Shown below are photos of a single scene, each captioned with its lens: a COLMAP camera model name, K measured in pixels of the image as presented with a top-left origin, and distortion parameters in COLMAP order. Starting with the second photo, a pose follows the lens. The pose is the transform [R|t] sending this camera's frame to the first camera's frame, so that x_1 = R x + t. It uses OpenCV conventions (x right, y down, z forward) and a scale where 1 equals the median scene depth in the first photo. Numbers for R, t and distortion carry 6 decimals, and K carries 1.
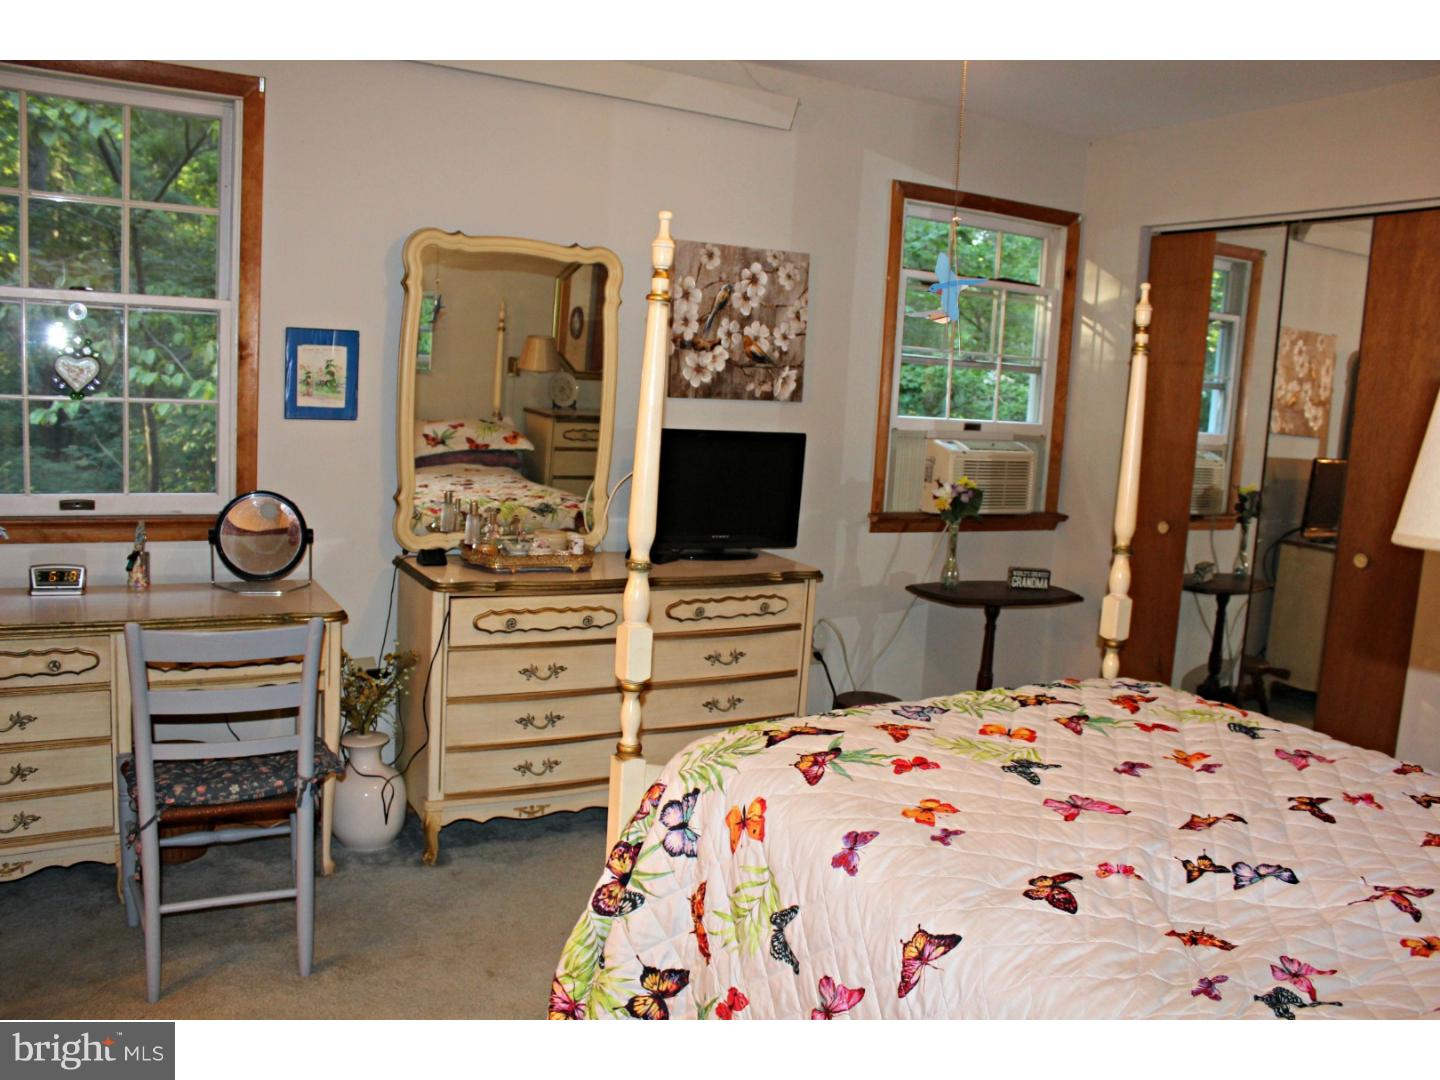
lens RADIAL K [[1194.3, 0, 703.3], [0, 1194.3, 543.1], [0, 0, 1]] dist [-0.157859, 0.131415]
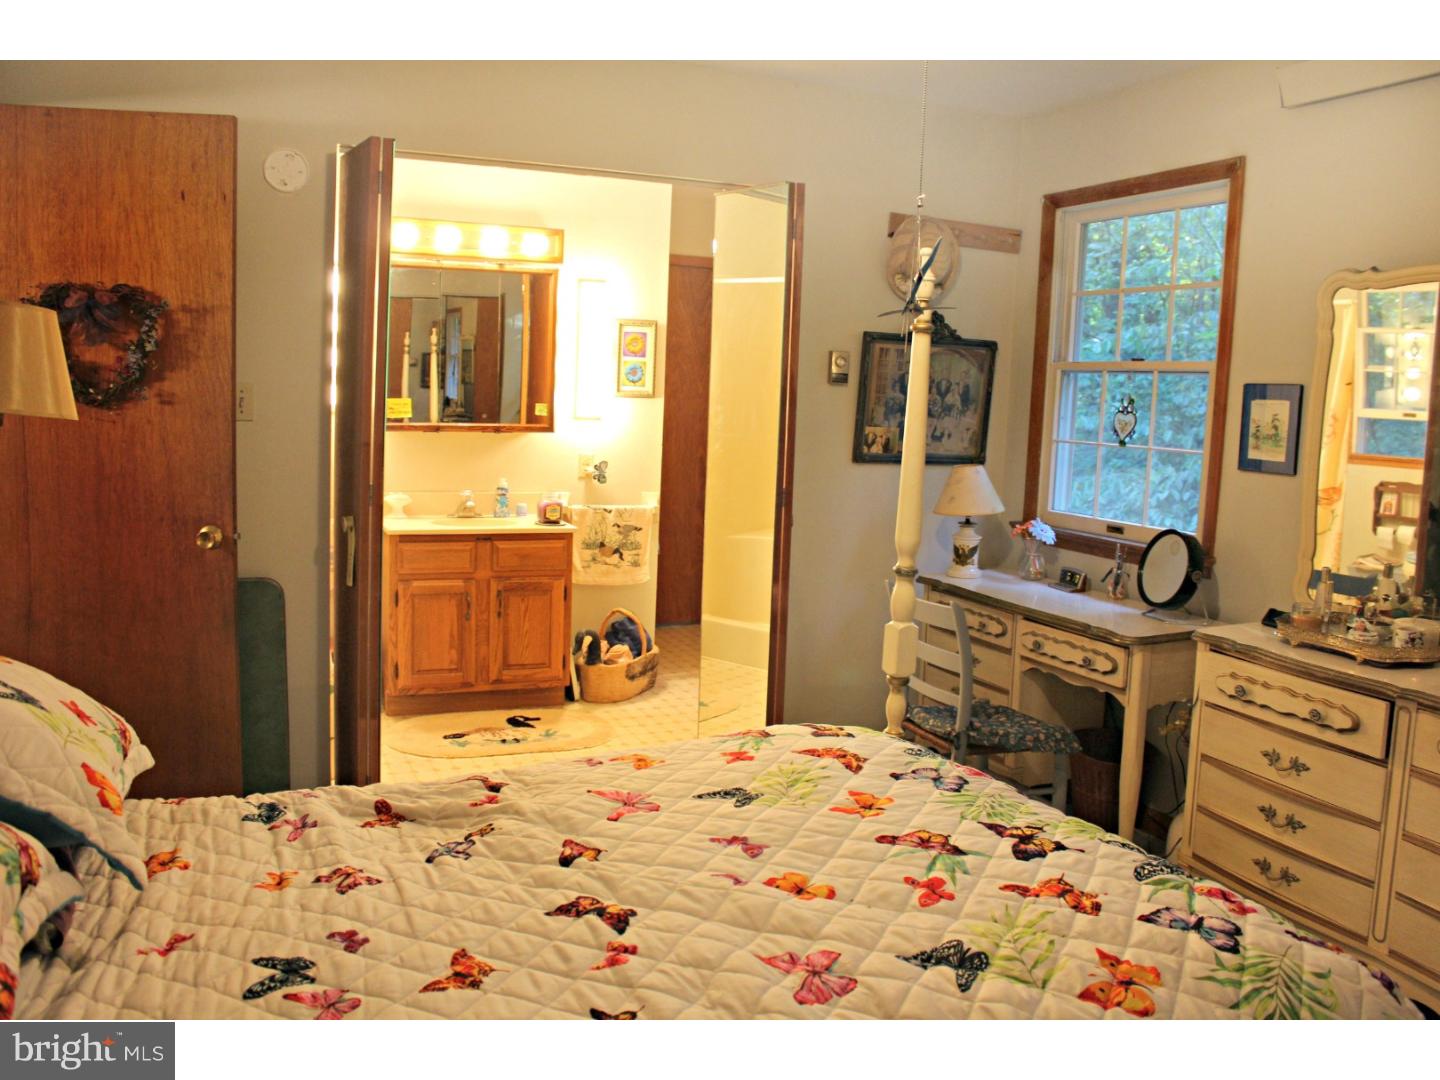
lens RADIAL K [[1194.3, 0, 703.3], [0, 1194.3, 543.1], [0, 0, 1]] dist [-0.157859, 0.131415]
pose [[-0.106753, 0.072859, -0.991613, 0.733302], [-0.169789, 0.981327, 0.090382, -0.053535], [0.979681, 0.178013, -0.092389, 0.630251]]
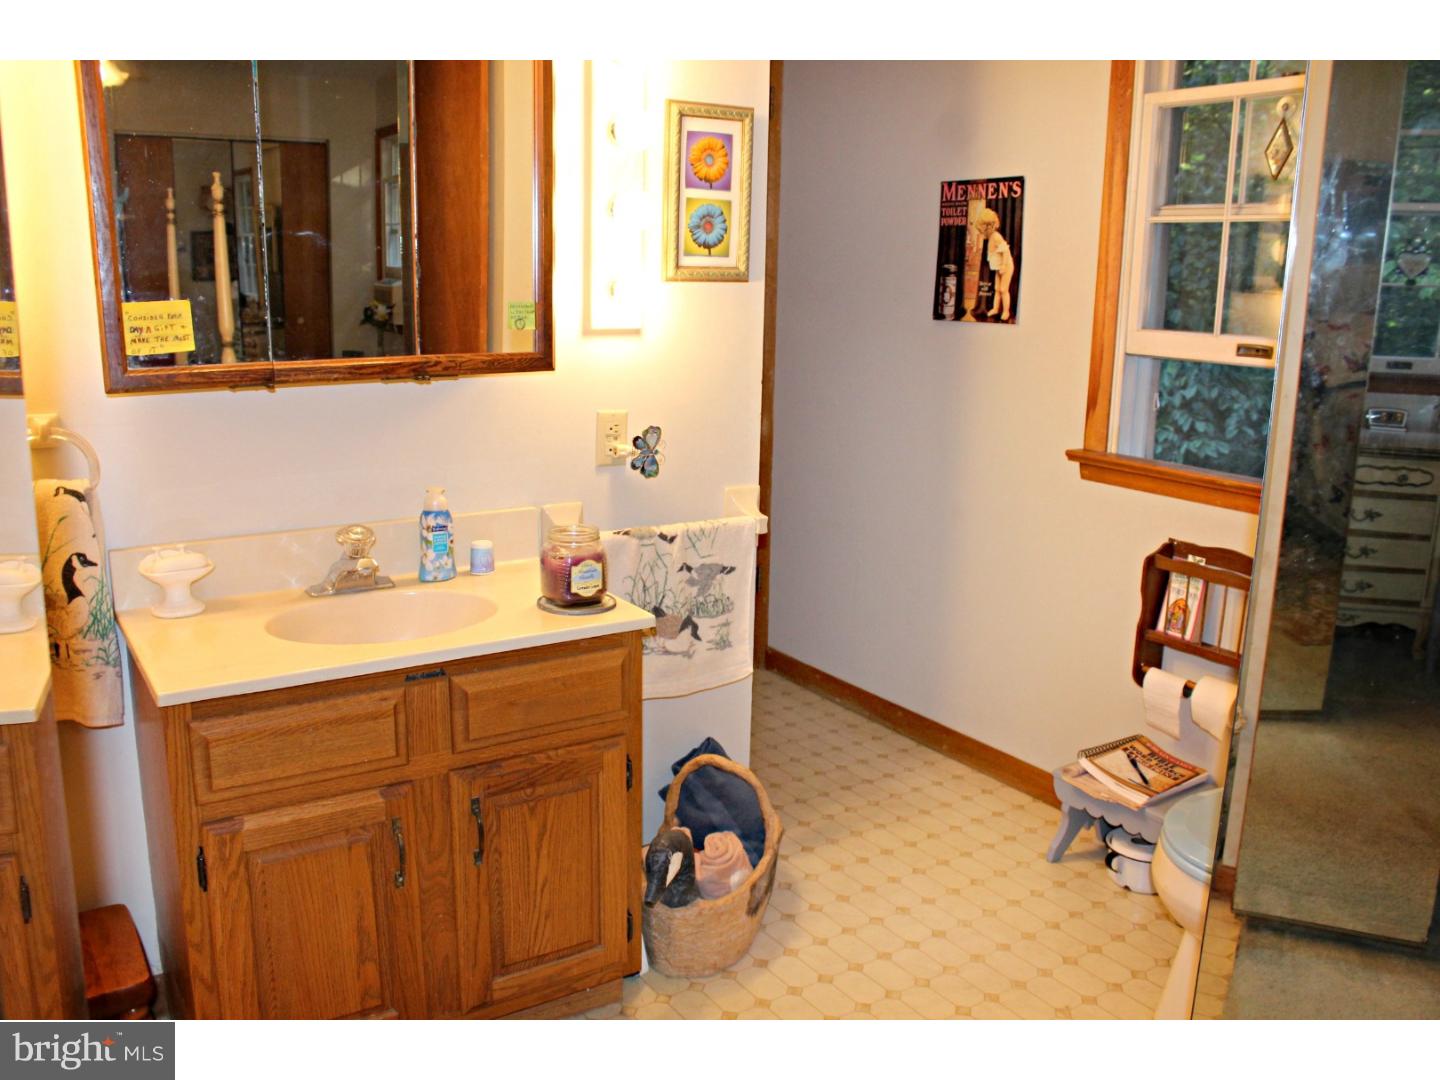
lens RADIAL K [[1194.3, 0, 703.3], [0, 1194.3, 543.1], [0, 0, 1]] dist [-0.157859, 0.131415]
pose [[0.066047, 0.169304, -0.983348, 0.525947], [-0.137192, 0.977682, 0.159114, -0.051252], [0.988340, 0.124398, 0.087800, 0.553250]]
